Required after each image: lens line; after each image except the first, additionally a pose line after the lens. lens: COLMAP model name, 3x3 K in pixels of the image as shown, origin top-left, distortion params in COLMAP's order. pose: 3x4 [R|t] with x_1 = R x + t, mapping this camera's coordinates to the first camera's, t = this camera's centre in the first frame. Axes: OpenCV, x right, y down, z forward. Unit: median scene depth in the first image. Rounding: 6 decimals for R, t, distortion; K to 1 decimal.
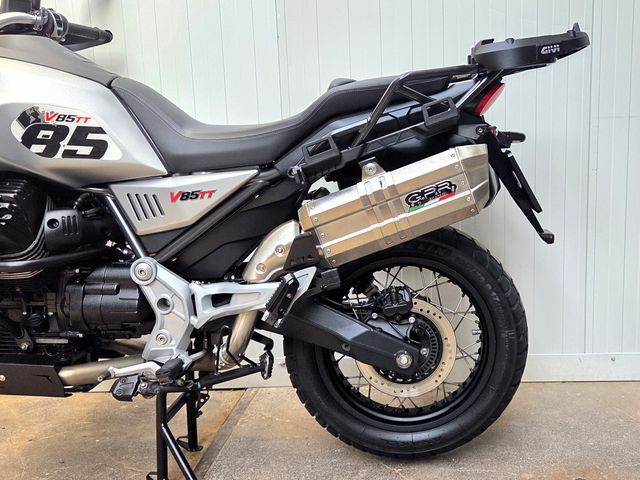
lens RADIAL K [[710.4, 0, 346.8], [0, 710.4, 237.4], [0, 0, 1]] dist [0.077778, 0.000000]
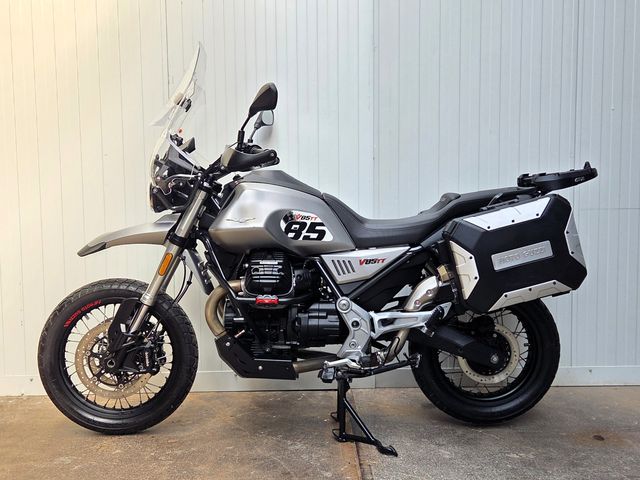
lens RADIAL K [[611.6, 0, 315.0], [0, 611.6, 245.9], [0, 0, 1]] dist [0.053723, 0.000000]
pose [[0.999747, 0.005013, 0.021928, -0.386044], [-0.002878, 0.995348, -0.096298, 0.047871], [-0.022309, 0.096210, 0.995111, -0.484069]]
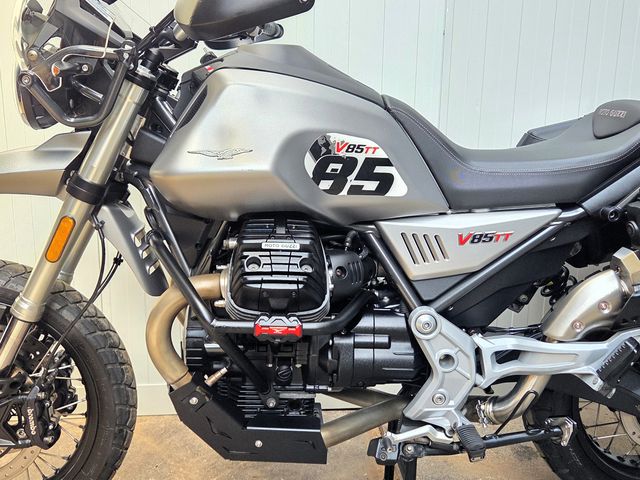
lens RADIAL K [[678.3, 0, 325.8], [0, 678.3, 244.8], [0, 0, 1]] dist [0.055647, 0.000000]
pose [[0.996133, 0.011419, 0.087114, -0.477485], [-0.015803, 0.998634, 0.049798, -0.088183], [-0.086426, -0.050982, 0.994953, 0.188258]]
